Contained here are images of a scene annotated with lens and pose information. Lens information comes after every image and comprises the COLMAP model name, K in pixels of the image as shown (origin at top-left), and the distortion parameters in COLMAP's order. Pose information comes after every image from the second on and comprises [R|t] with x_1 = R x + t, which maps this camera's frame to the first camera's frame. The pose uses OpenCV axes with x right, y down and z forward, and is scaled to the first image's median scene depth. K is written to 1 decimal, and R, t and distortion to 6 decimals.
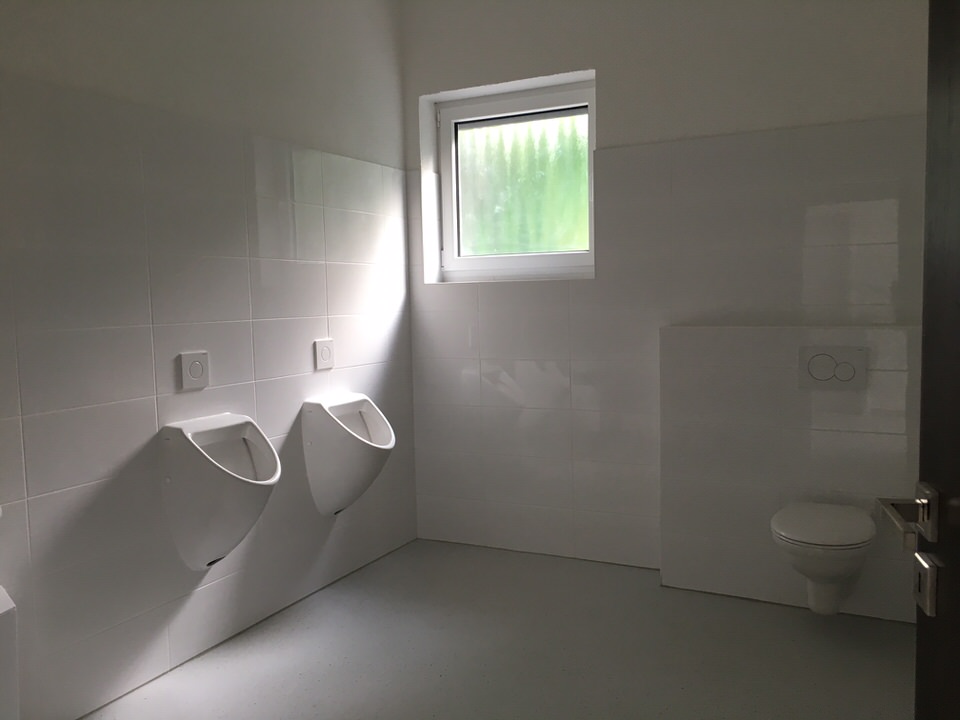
lens RADIAL K [[822.6, 0, 480.0], [0, 822.6, 360.0], [0, 0, 1]] dist [0.091995, -0.076450]
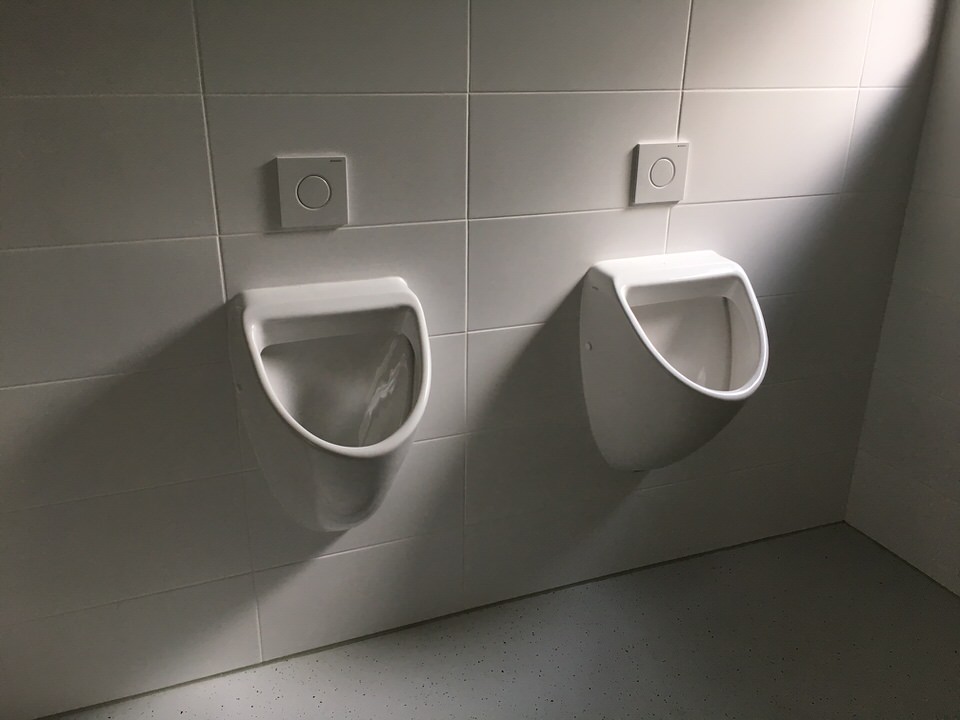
lens RADIAL K [[822.6, 0, 480.0], [0, 822.6, 360.0], [0, 0, 1]] dist [0.091995, -0.076450]
pose [[0.749724, 0.278000, -0.600524, 0.056930], [-0.086494, 0.940861, 0.327567, -0.054861], [0.656073, -0.193643, 0.729431, 0.557458]]
